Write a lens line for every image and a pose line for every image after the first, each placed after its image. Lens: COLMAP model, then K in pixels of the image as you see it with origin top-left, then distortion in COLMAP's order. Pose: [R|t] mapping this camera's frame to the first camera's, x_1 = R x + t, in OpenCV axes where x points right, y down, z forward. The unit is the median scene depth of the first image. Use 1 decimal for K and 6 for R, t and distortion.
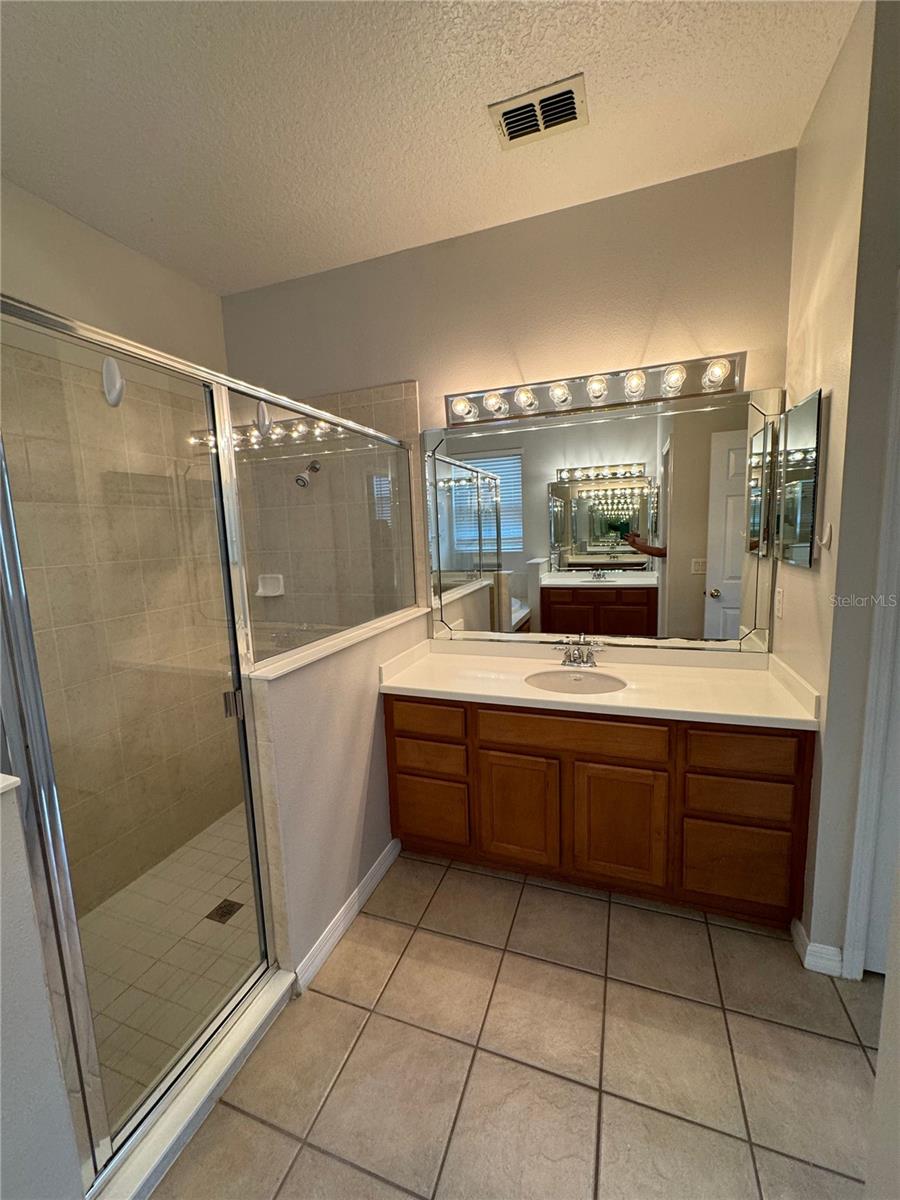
lens RADIAL K [[478.8, 0, 449.9], [0, 478.8, 596.2], [0, 0, 1]] dist [-0.001485, 0.000415]
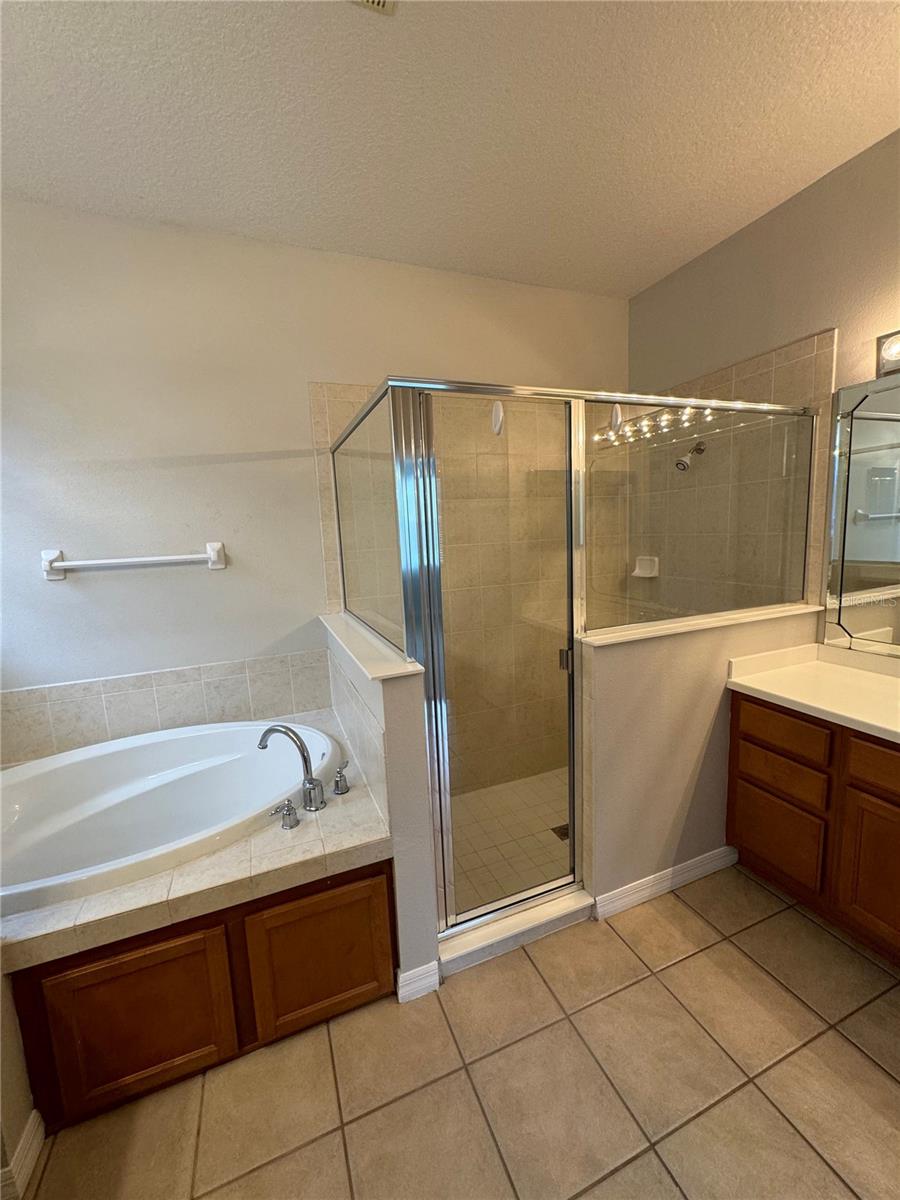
lens RADIAL K [[478.8, 0, 449.6], [0, 478.8, 596.7], [0, 0, 1]] dist [-0.001485, 0.000415]
pose [[0.668550, 0.109899, -0.735502, 0.167996], [-0.079611, 0.993913, 0.076147, -0.005342], [0.739394, 0.007646, 0.673229, -0.040541]]
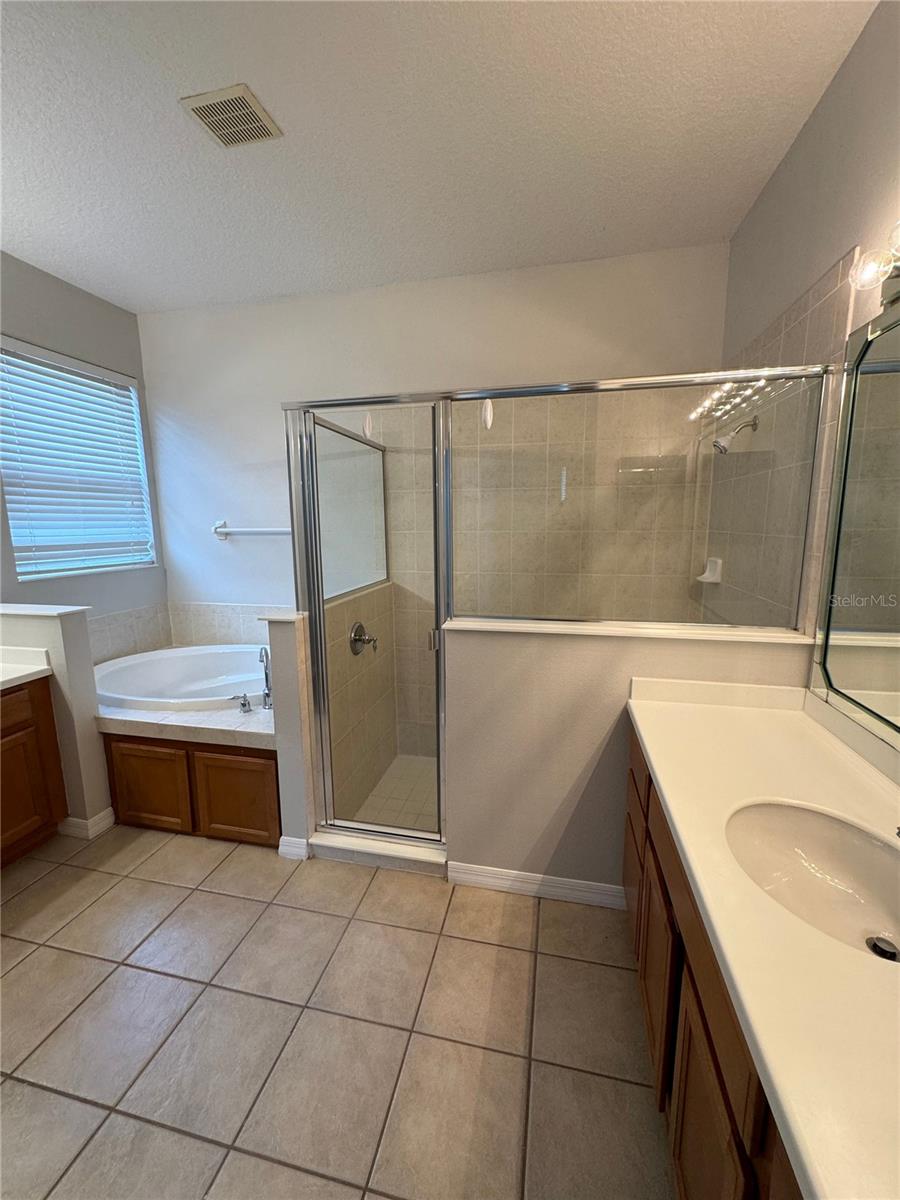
lens RADIAL K [[478.8, 0, 450.8], [0, 478.8, 597.2], [0, 0, 1]] dist [-0.001485, 0.000415]
pose [[0.129771, 0.192949, -0.972589, 0.602998], [-0.129666, 0.975763, 0.176278, -0.095773], [0.983029, 0.103236, 0.151644, 0.577560]]
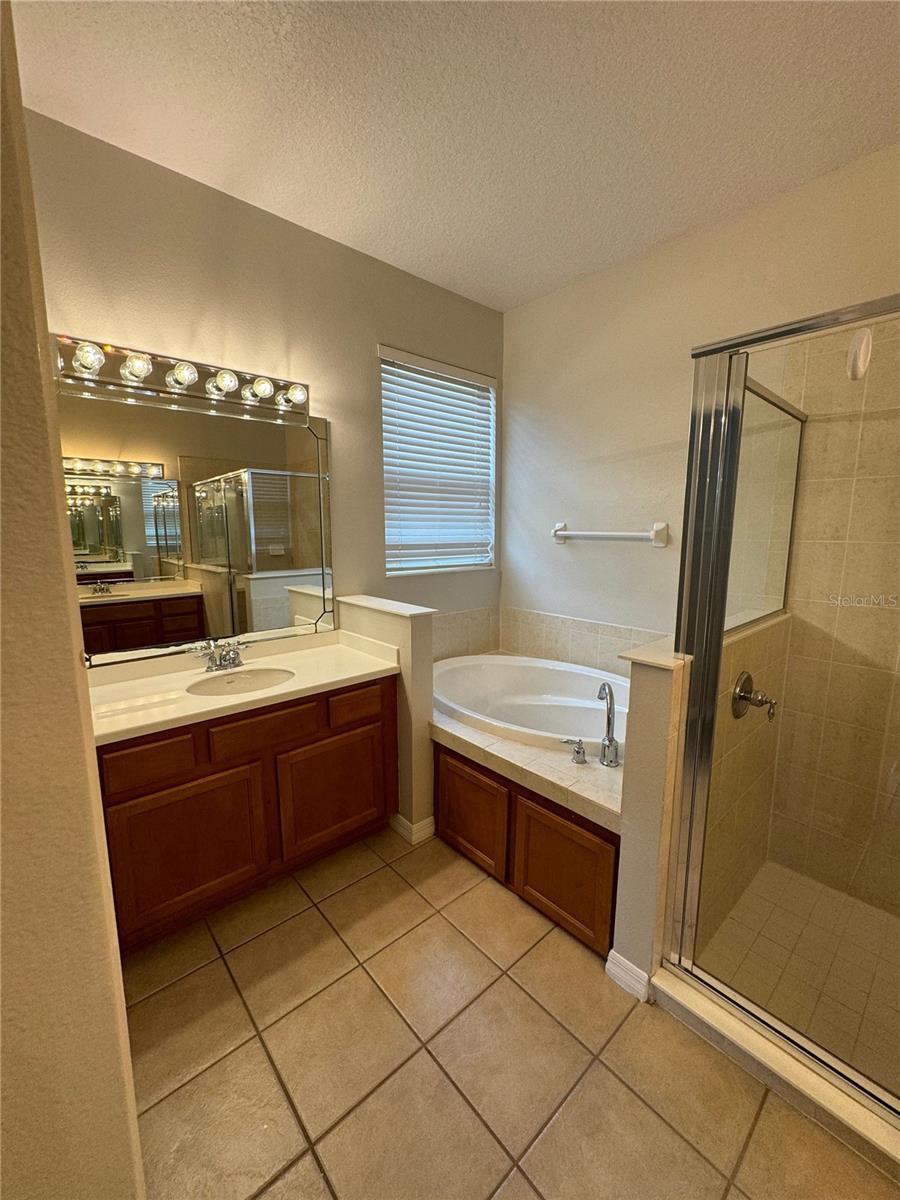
lens RADIAL K [[478.8, 0, 451.2], [0, 478.8, 597.9], [0, 0, 1]] dist [-0.001485, 0.000415]
pose [[-0.471435, 0.167597, -0.865829, 0.327488], [-0.103392, 0.964502, 0.242993, -0.060094], [0.875819, 0.204075, -0.437372, 0.417347]]
